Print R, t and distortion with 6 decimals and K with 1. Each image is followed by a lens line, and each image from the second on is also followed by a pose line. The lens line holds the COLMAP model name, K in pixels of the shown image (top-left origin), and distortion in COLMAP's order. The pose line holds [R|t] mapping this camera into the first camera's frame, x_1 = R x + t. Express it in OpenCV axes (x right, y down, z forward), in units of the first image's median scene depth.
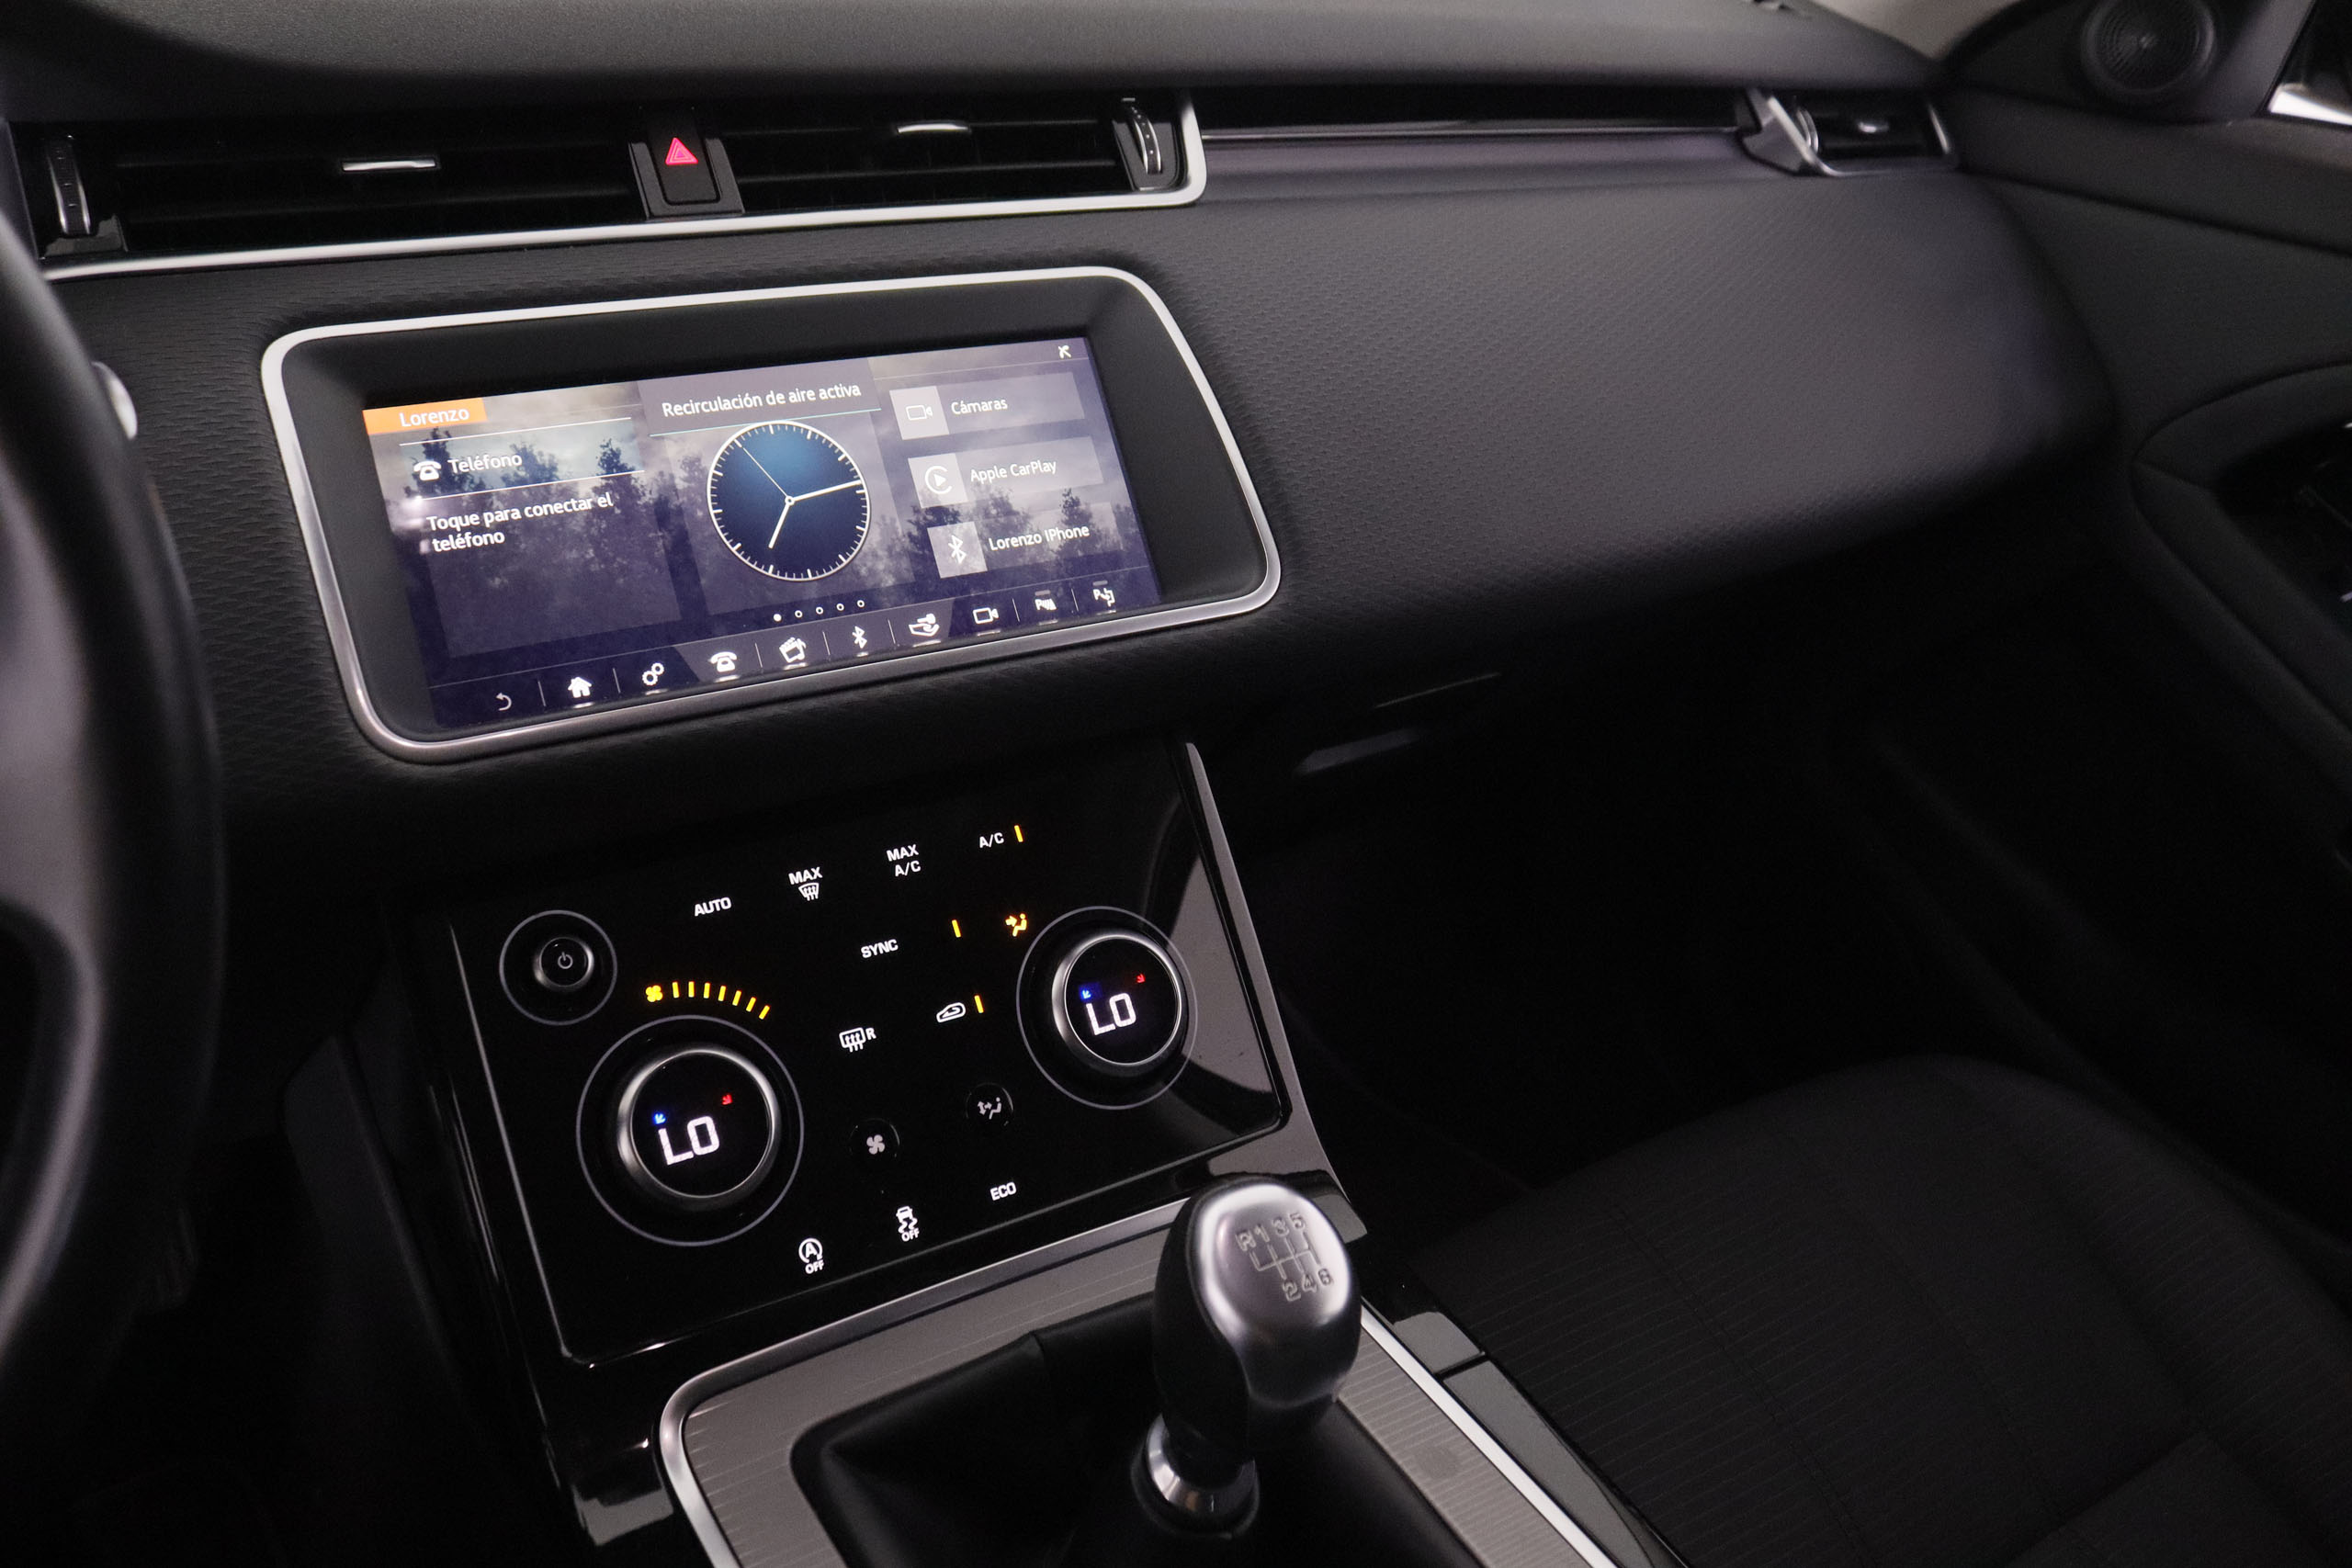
lens RADIAL K [[1938.4, 0, 1170.4], [0, 1938.4, 762.9], [0, 0, 1]] dist [-0.146980, 0.096313]
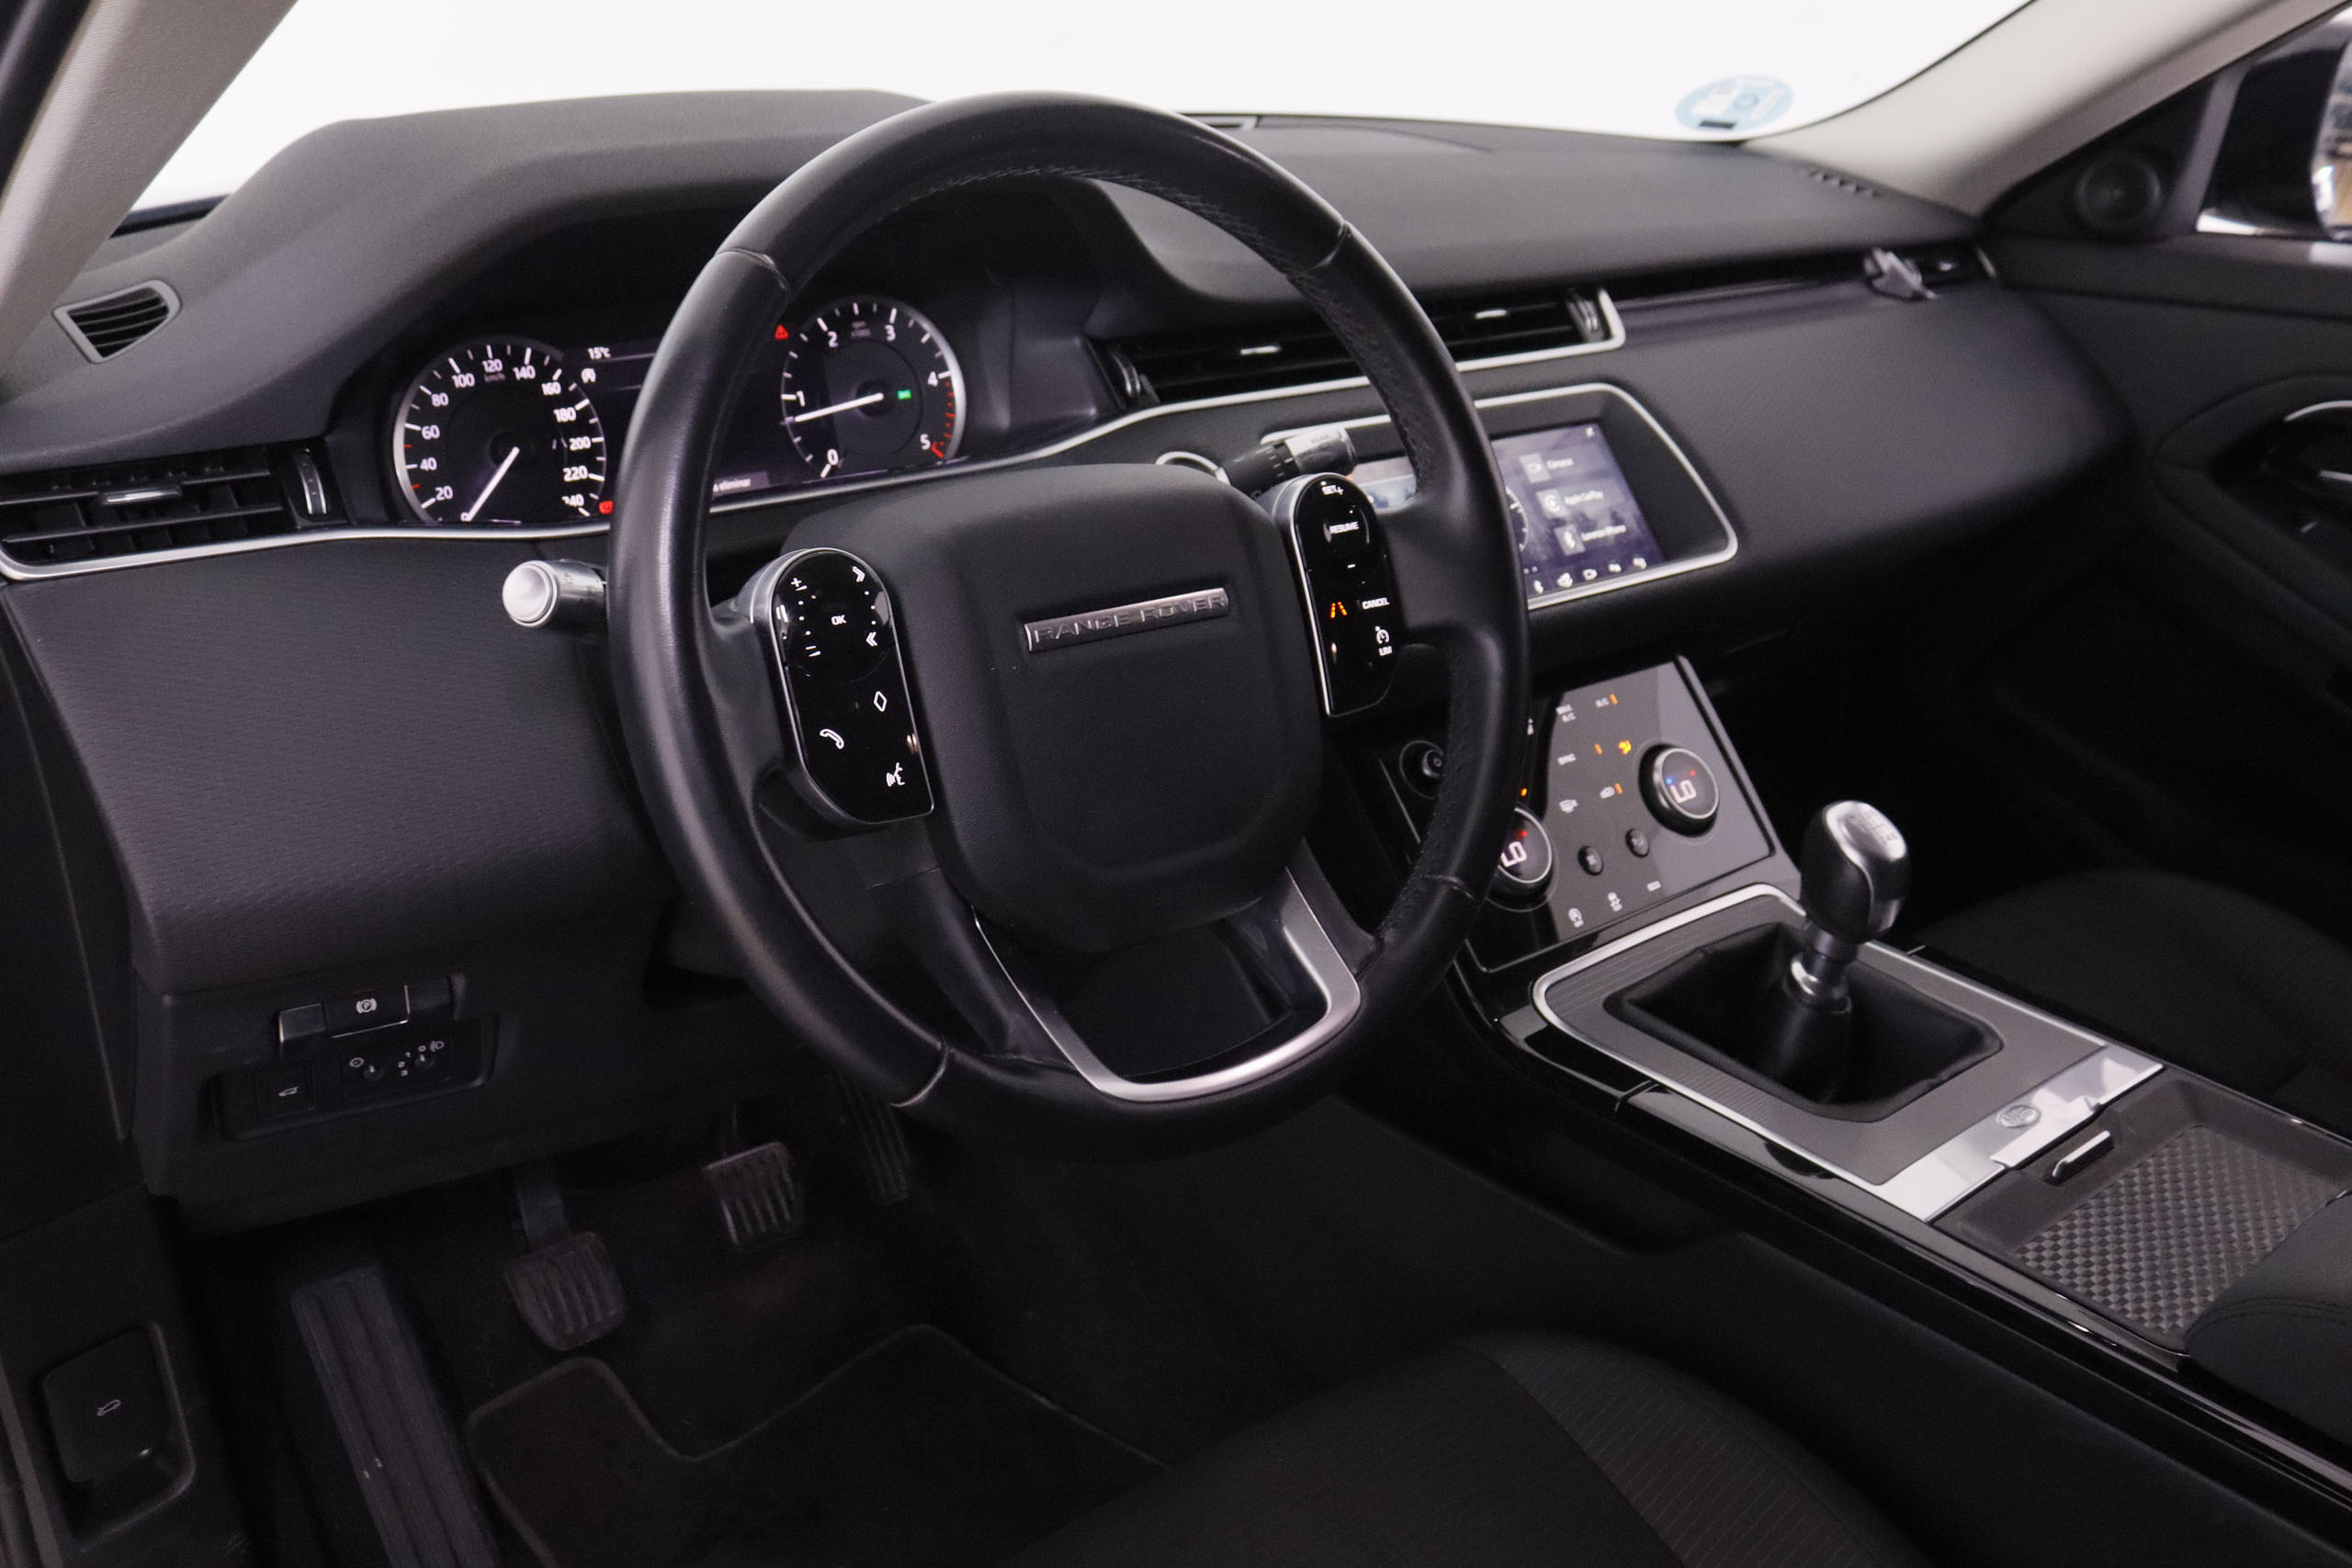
lens RADIAL K [[2130.3, 0, 1189.6], [0, 2130.3, 780.6], [0, 0, 1]] dist [-0.098284, 0.006669]
pose [[0.990644, -0.111498, 0.078689, -0.651996], [0.119826, 0.986621, -0.110548, 0.290763], [-0.065310, 0.118943, 0.990751, -0.915940]]
